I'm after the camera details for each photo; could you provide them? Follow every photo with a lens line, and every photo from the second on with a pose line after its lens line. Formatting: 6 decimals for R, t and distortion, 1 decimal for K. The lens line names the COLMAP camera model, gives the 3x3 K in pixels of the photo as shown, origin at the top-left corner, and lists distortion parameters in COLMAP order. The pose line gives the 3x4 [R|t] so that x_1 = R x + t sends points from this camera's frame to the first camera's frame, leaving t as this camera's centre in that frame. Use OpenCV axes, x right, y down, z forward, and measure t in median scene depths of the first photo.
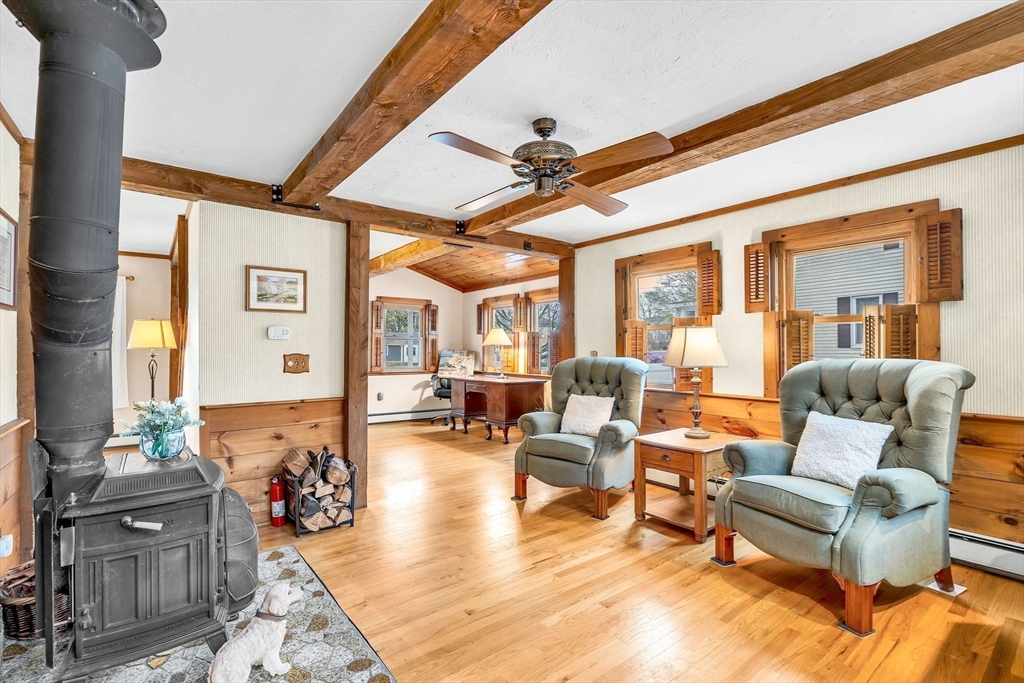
lens RADIAL K [[471.5, 0, 512.0], [0, 471.5, 342.8], [0, 0, 1]] dist [0.000230, 0.000854]
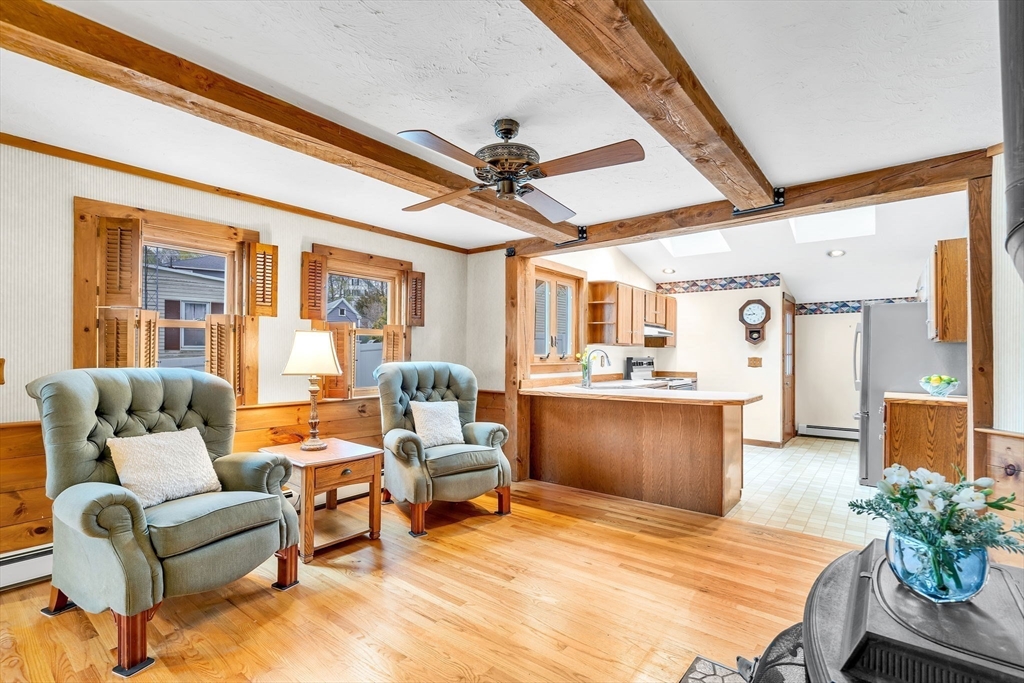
lens RADIAL K [[471.5, 0, 511.5], [0, 471.5, 350.9], [0, 0, 1]] dist [0.000230, 0.000854]
pose [[-0.225185, 0.004017, 0.974308, -0.663269], [-0.018312, 0.999797, -0.008354, 0.005742], [-0.974144, -0.019723, -0.225066, 0.903179]]
